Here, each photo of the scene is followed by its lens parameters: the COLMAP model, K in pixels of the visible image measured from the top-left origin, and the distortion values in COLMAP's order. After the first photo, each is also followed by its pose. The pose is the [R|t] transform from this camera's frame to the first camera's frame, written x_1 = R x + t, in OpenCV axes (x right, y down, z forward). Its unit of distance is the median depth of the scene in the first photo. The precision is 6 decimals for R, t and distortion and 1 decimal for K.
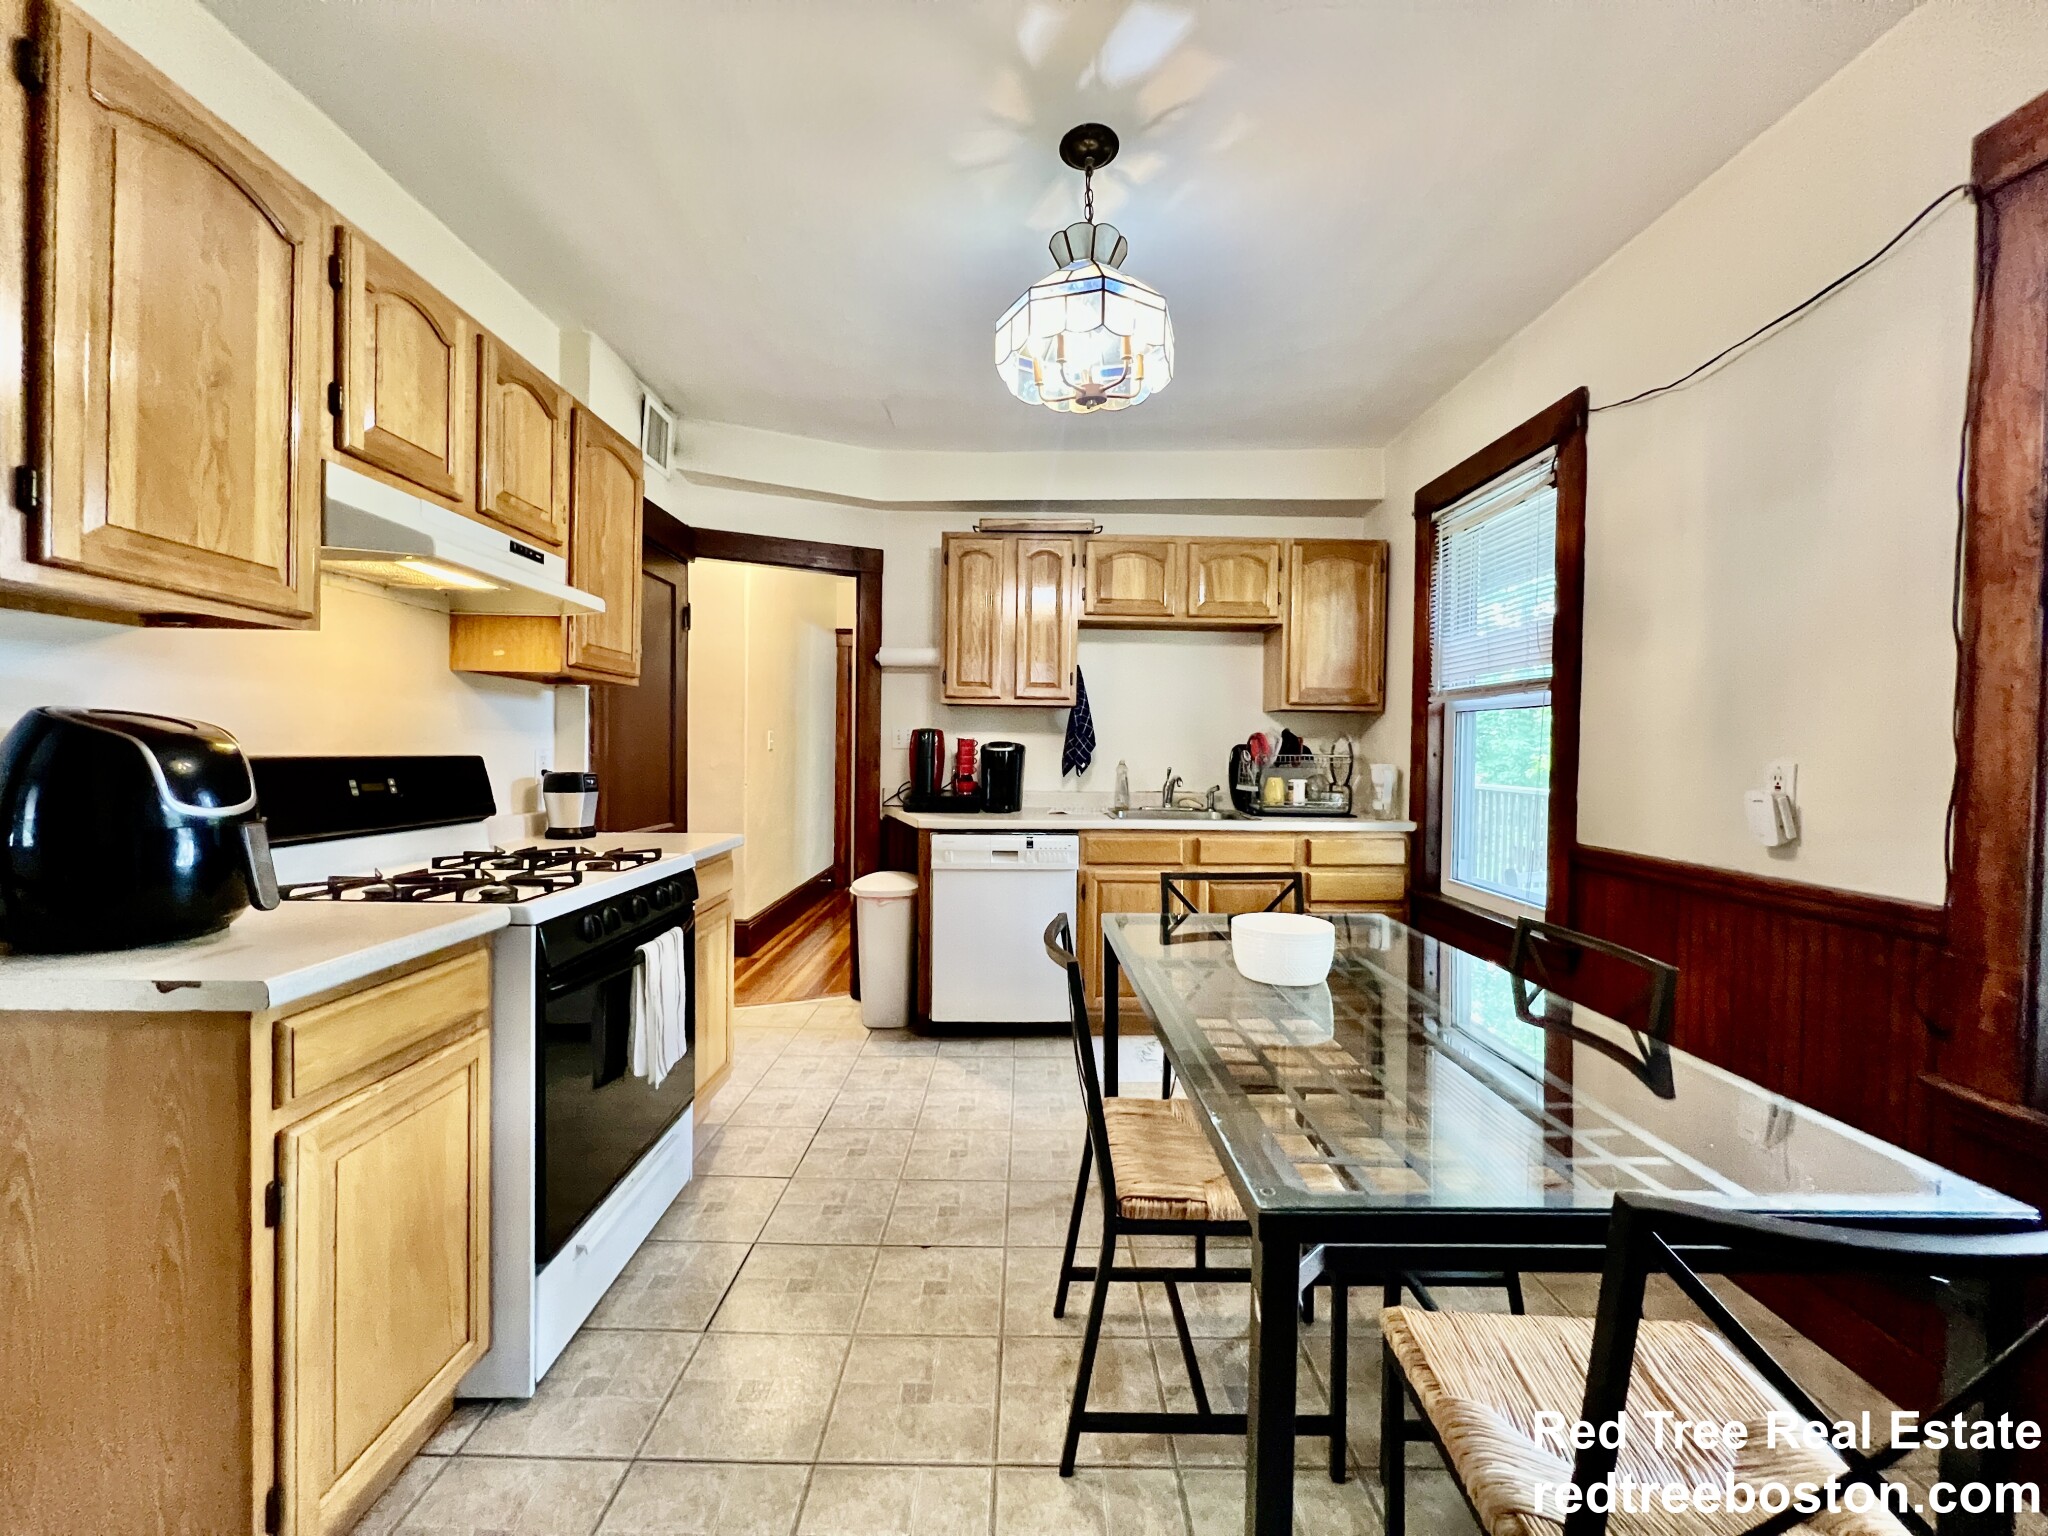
lens RADIAL K [[817.3, 0, 1022.1], [0, 817.3, 761.8], [0, 0, 1]] dist [-0.000475, -0.000227]
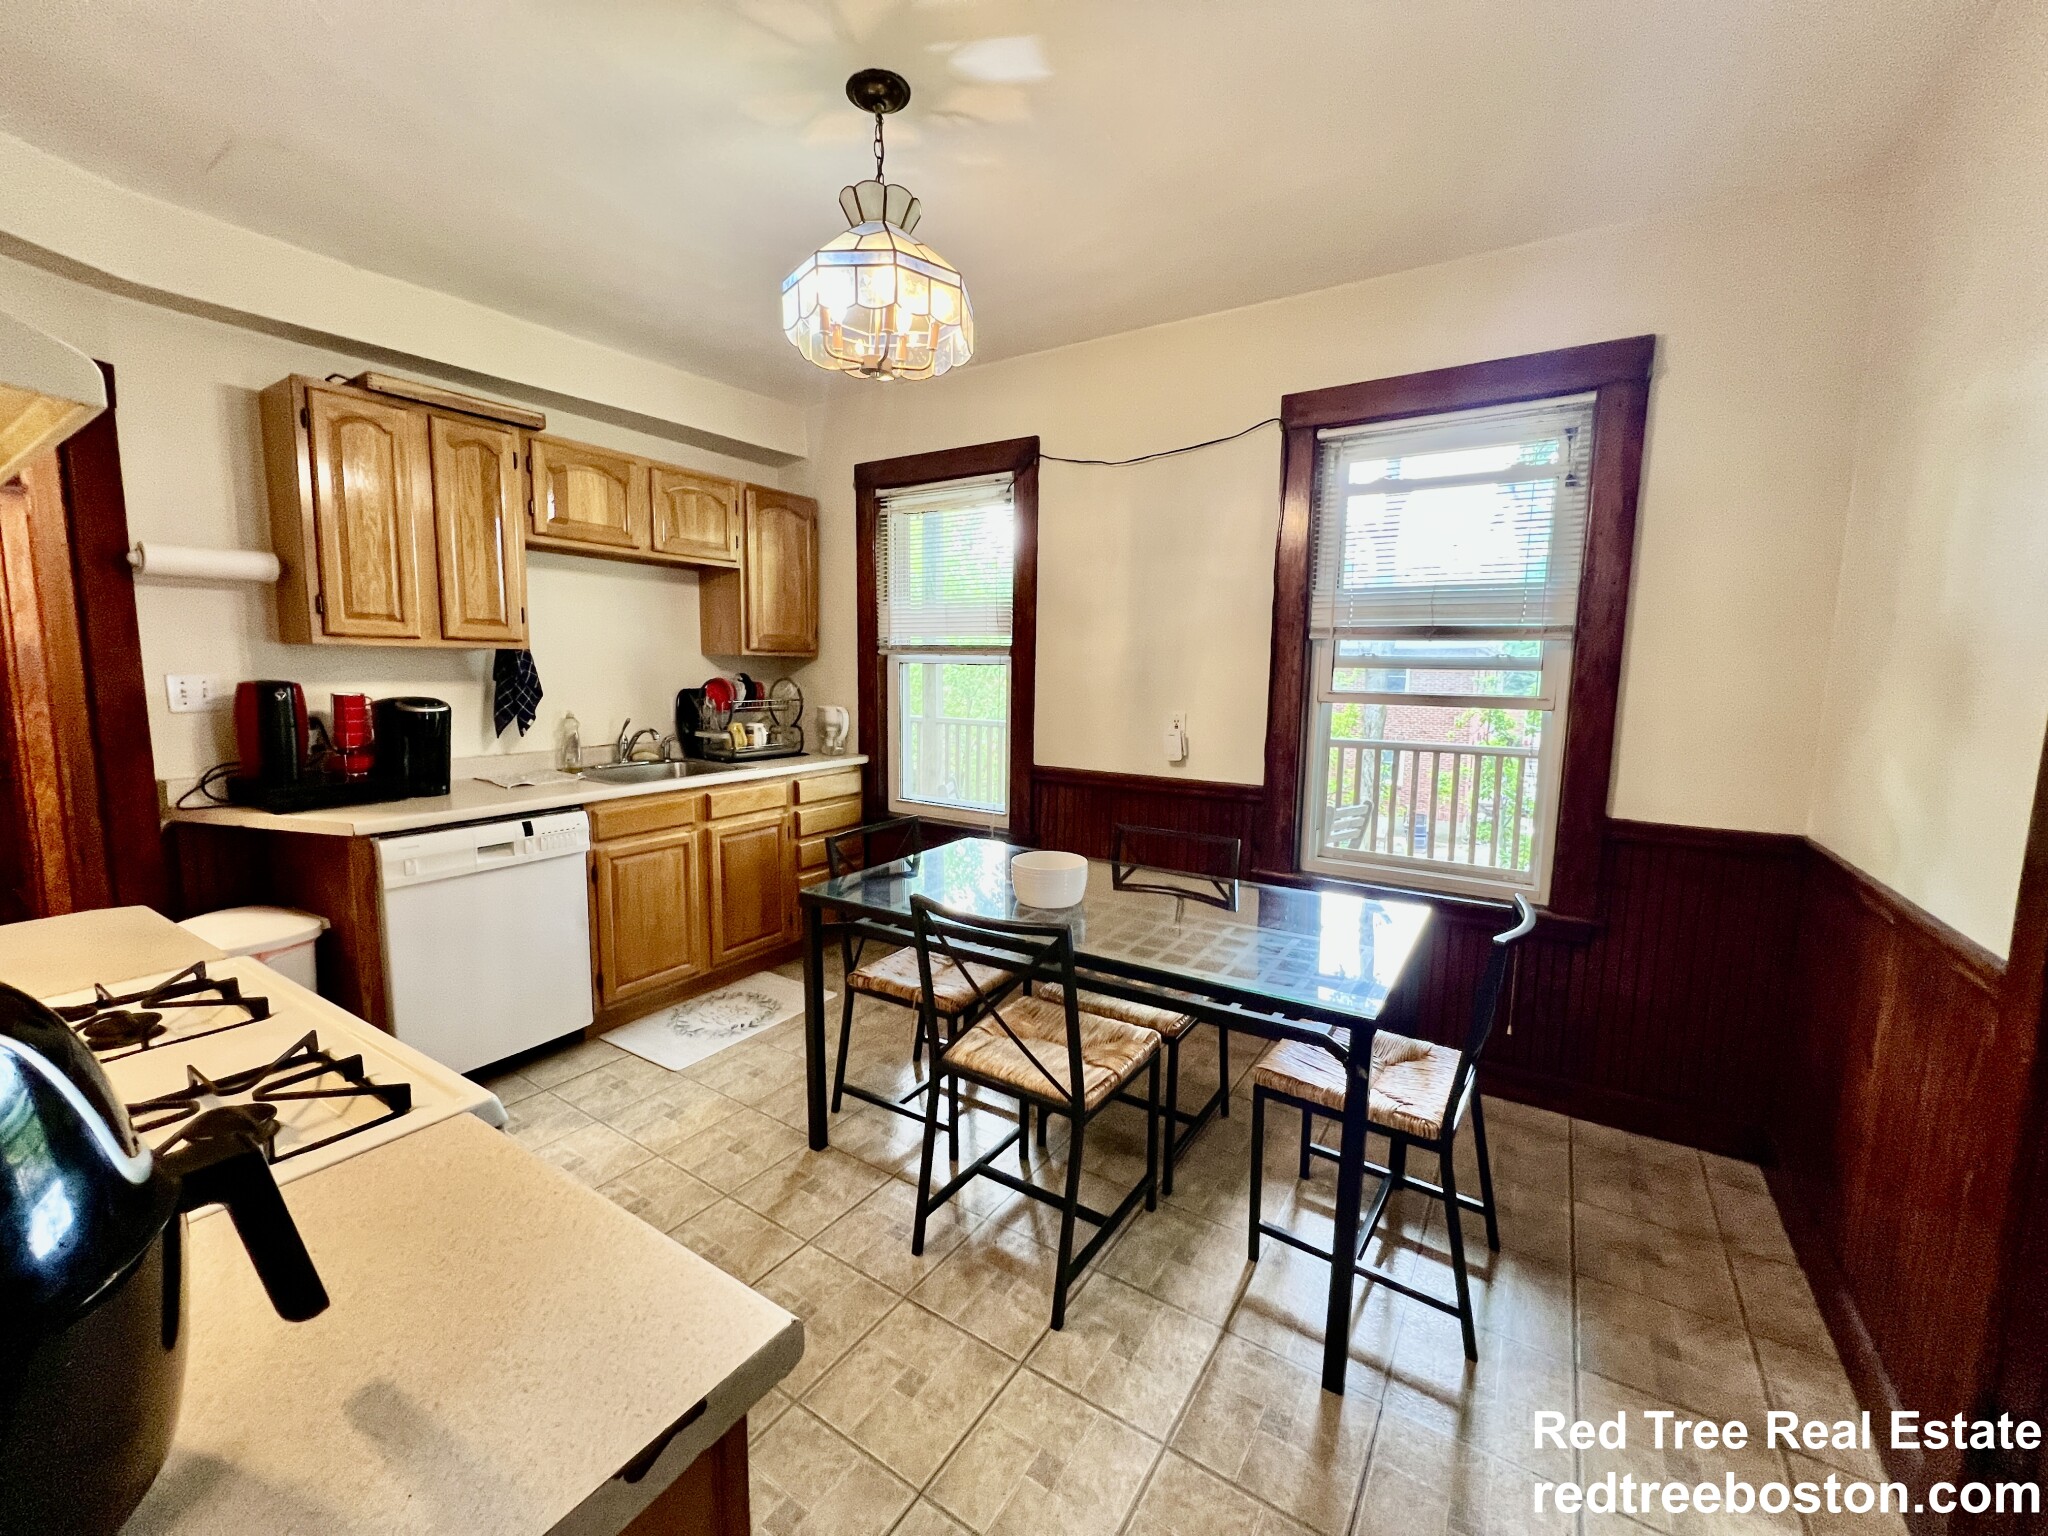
lens RADIAL K [[817.3, 0, 1020.5], [0, 817.3, 762.5], [0, 0, 1]] dist [-0.000475, -0.000227]
pose [[0.550565, -0.103485, 0.828353, -0.370311], [0.008673, 0.992942, 0.118282, -0.053263], [-0.834747, -0.057937, 0.547577, 0.167106]]
